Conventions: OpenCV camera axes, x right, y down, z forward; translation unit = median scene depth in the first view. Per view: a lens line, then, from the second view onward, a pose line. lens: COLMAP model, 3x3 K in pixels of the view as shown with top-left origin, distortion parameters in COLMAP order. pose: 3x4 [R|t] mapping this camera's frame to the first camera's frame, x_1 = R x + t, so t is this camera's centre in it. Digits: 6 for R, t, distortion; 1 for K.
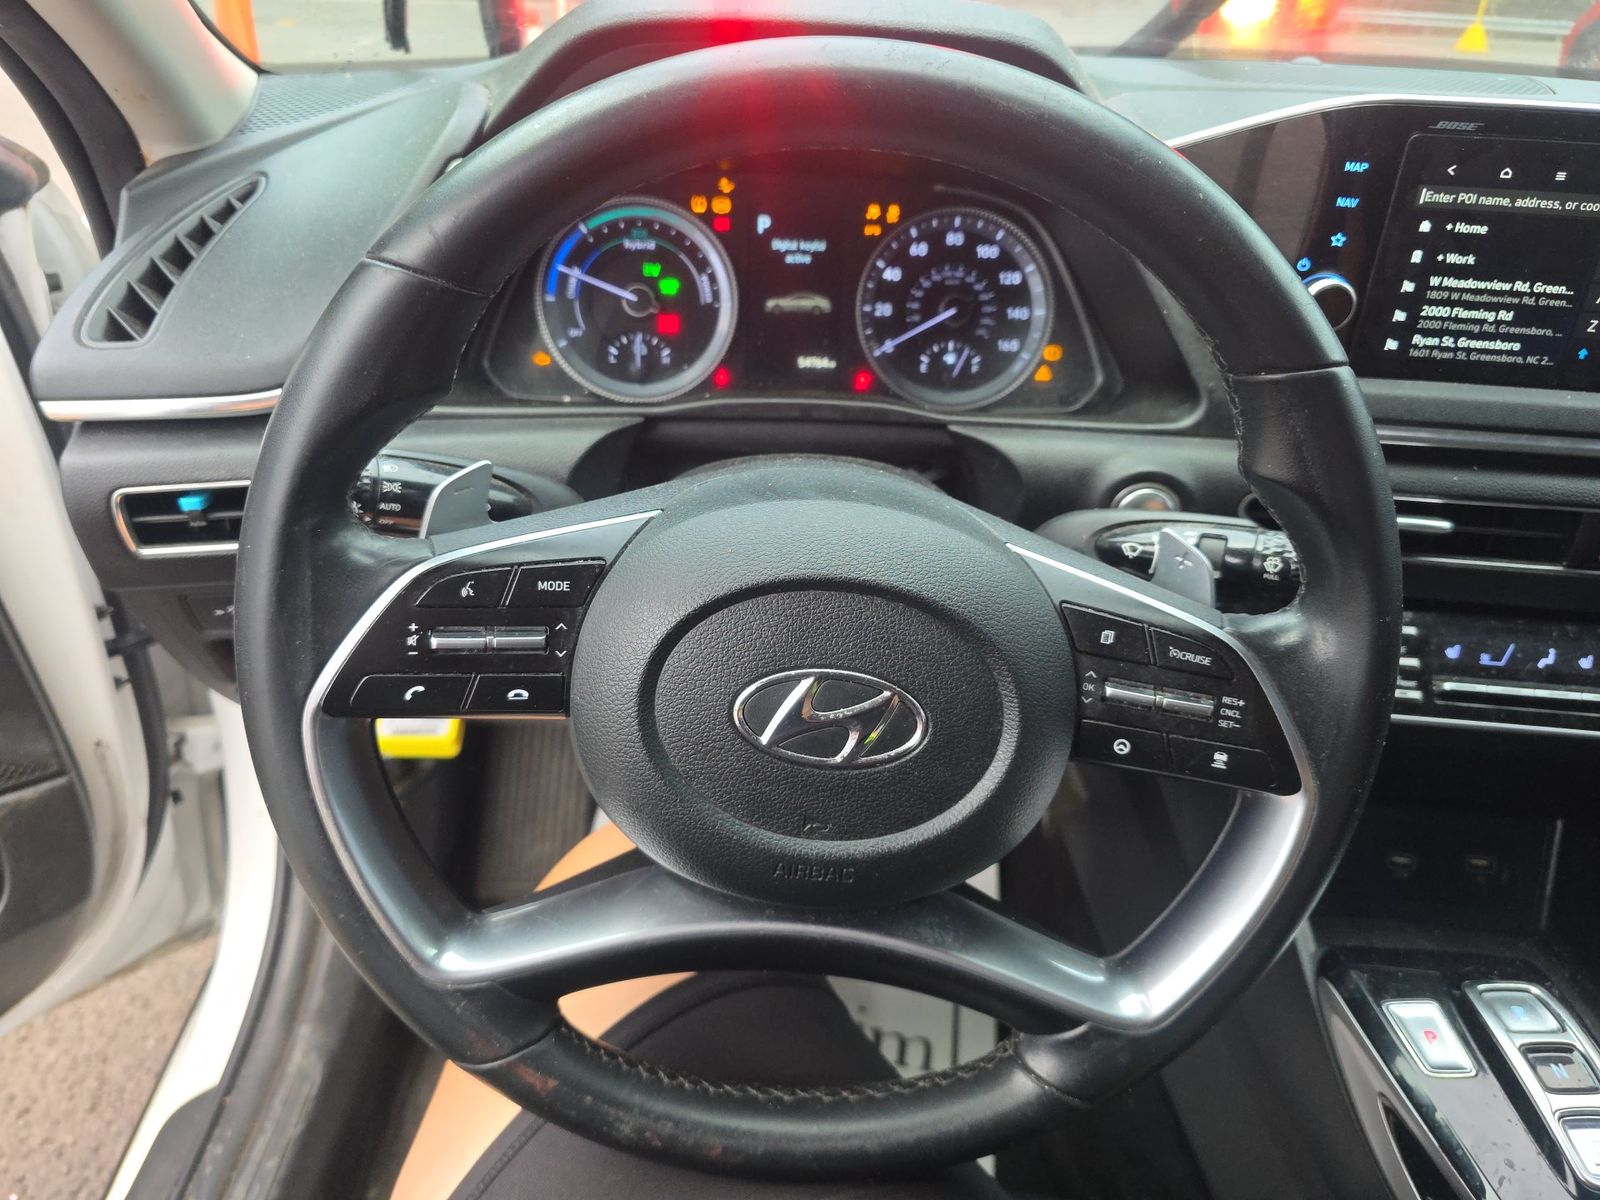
lens RADIAL K [[1075.9, 0, 795.1], [0, 1075.9, 581.5], [0, 0, 1]] dist [0.060444, -0.066089]
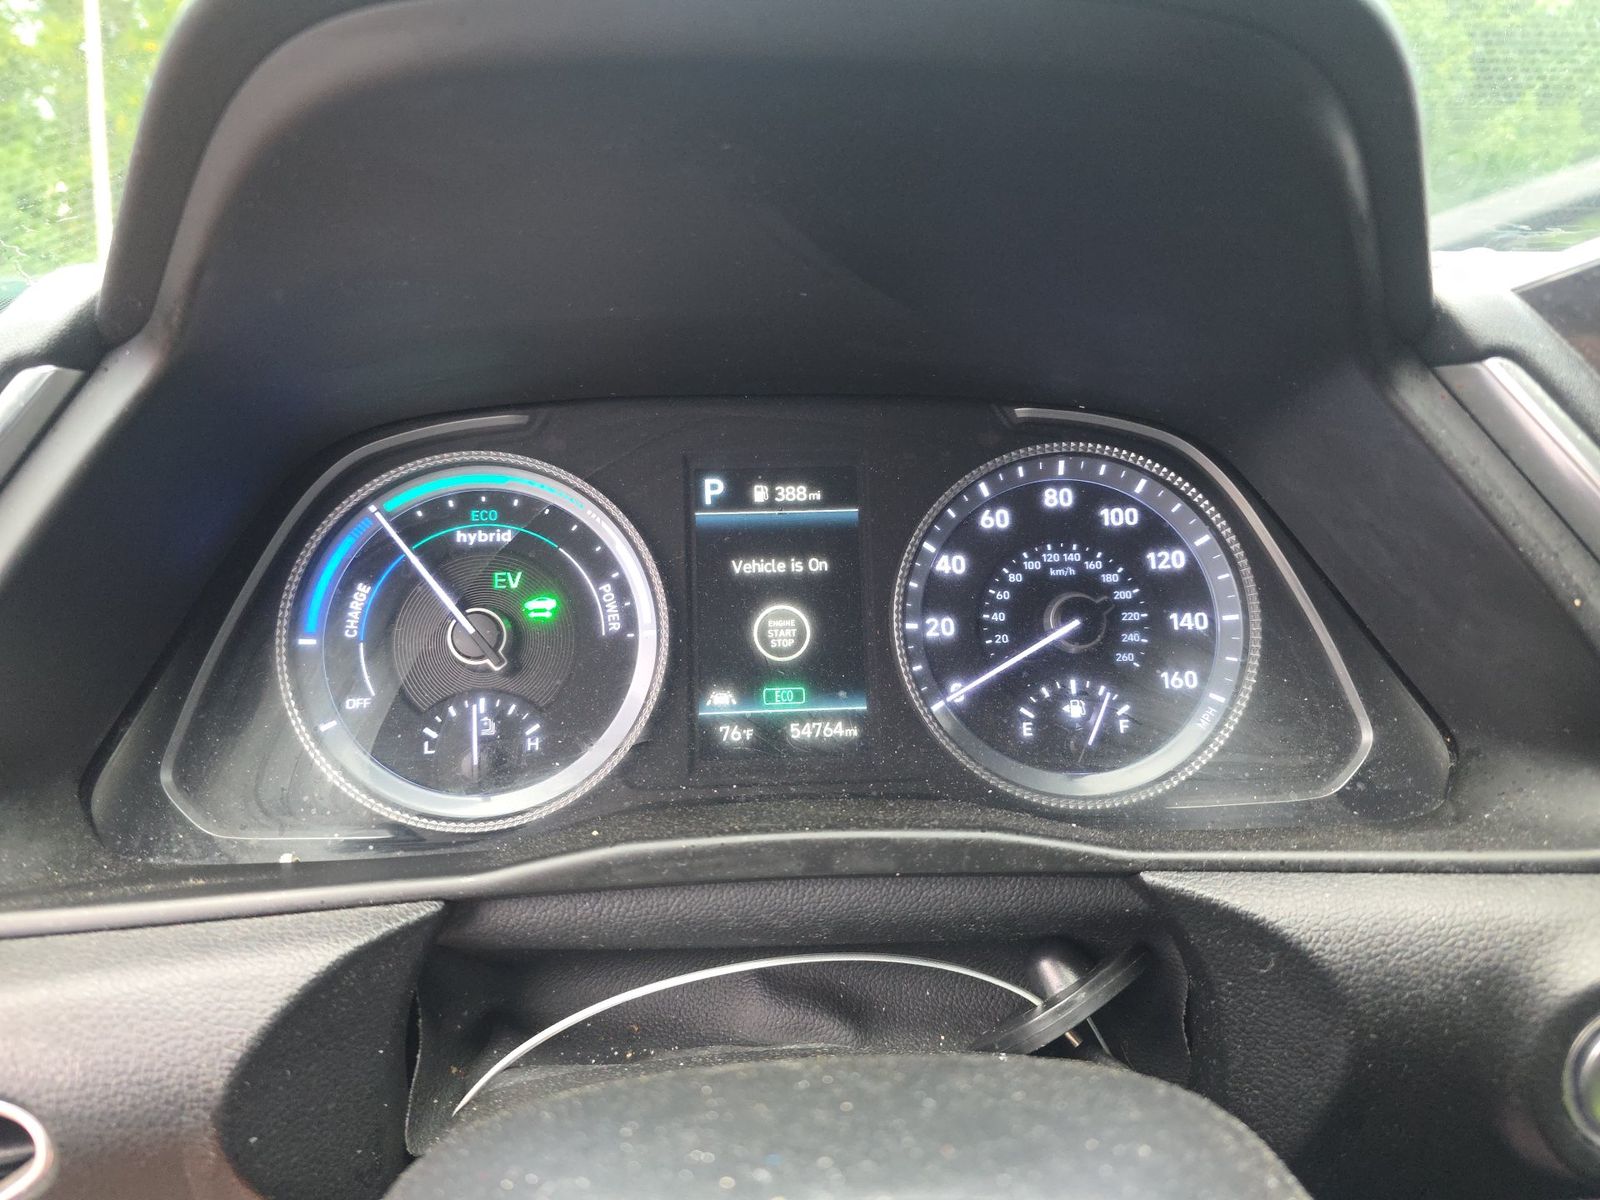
lens RADIAL K [[1075.9, 0, 795.1], [0, 1075.9, 581.5], [0, 0, 1]] dist [0.060444, -0.066089]
pose [[0.998212, -0.052954, 0.027733, -0.005351], [0.058640, 0.957518, -0.282349, -0.139899], [-0.011604, 0.283471, 0.958911, 0.531847]]
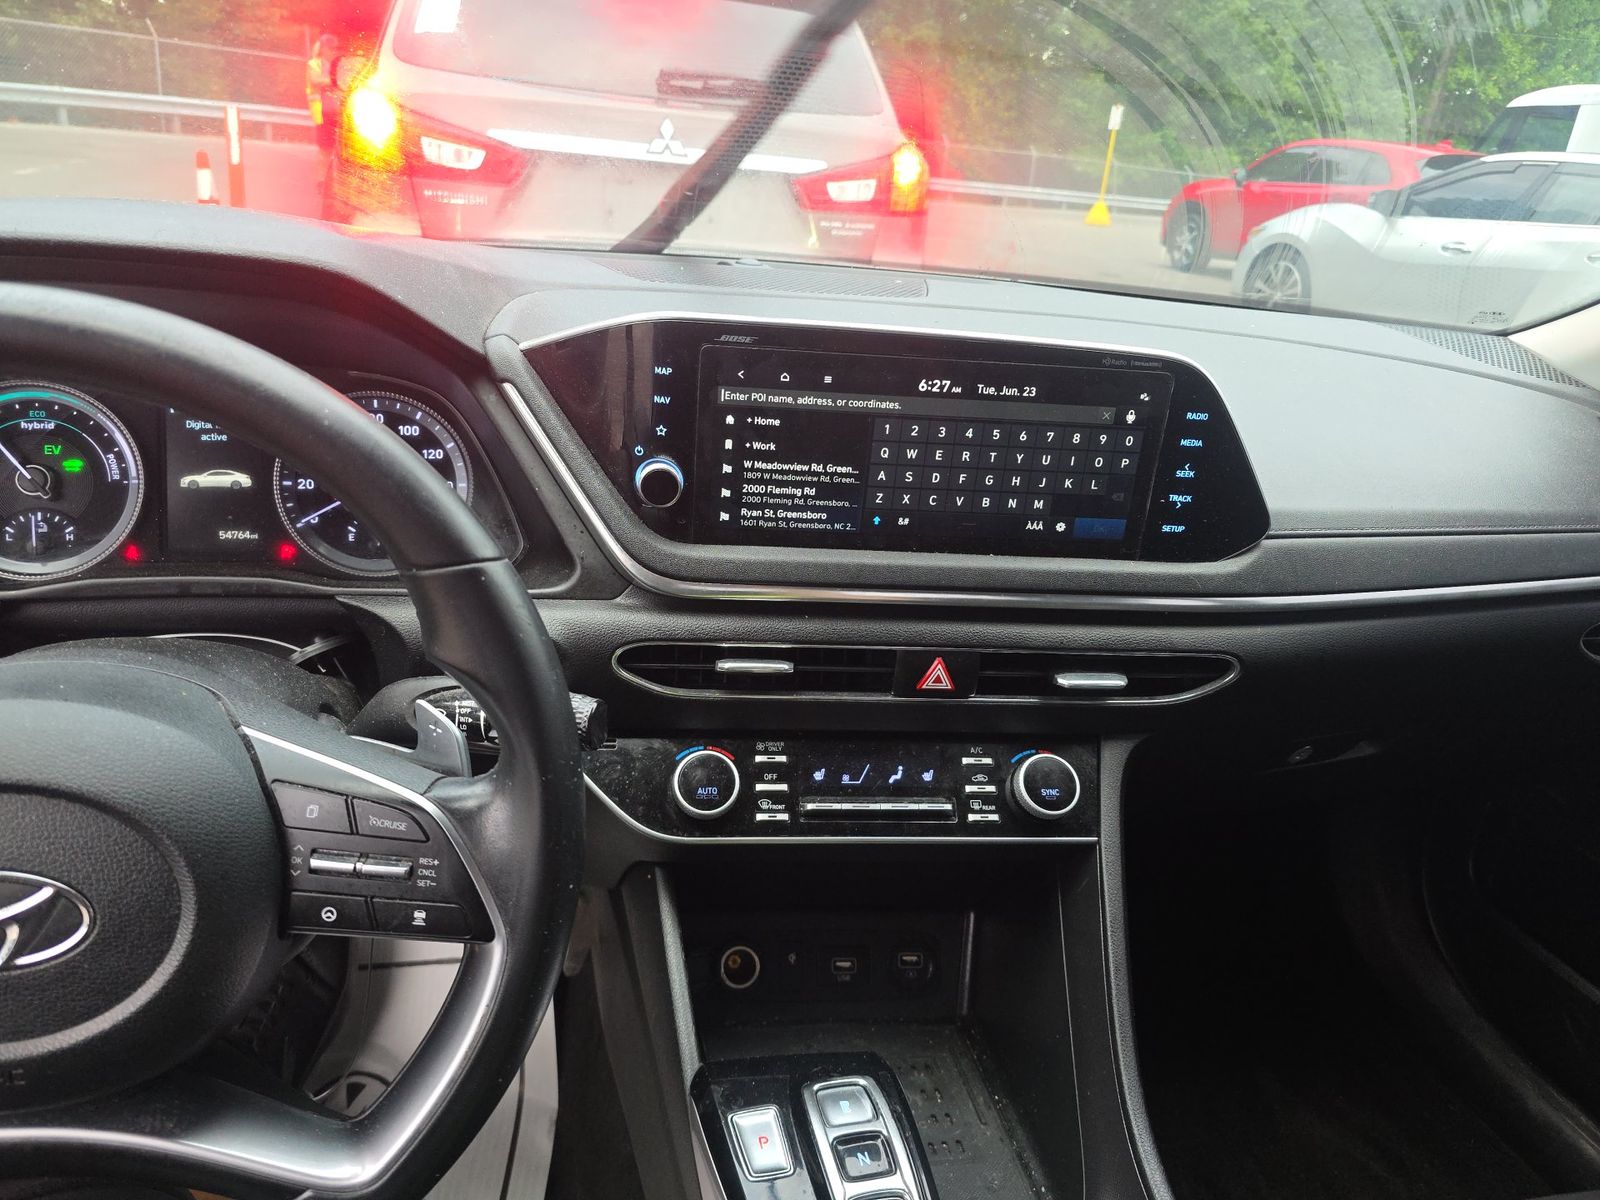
lens RADIAL K [[1064.7, 0, 781.3], [0, 1064.7, 576.2], [0, 0, 1]] dist [0.058177, -0.065318]
pose [[0.975646, -0.035924, 0.216391, 0.335585], [0.061117, 0.991953, -0.110880, -0.021688], [-0.210667, 0.121405, 0.969990, -0.106197]]
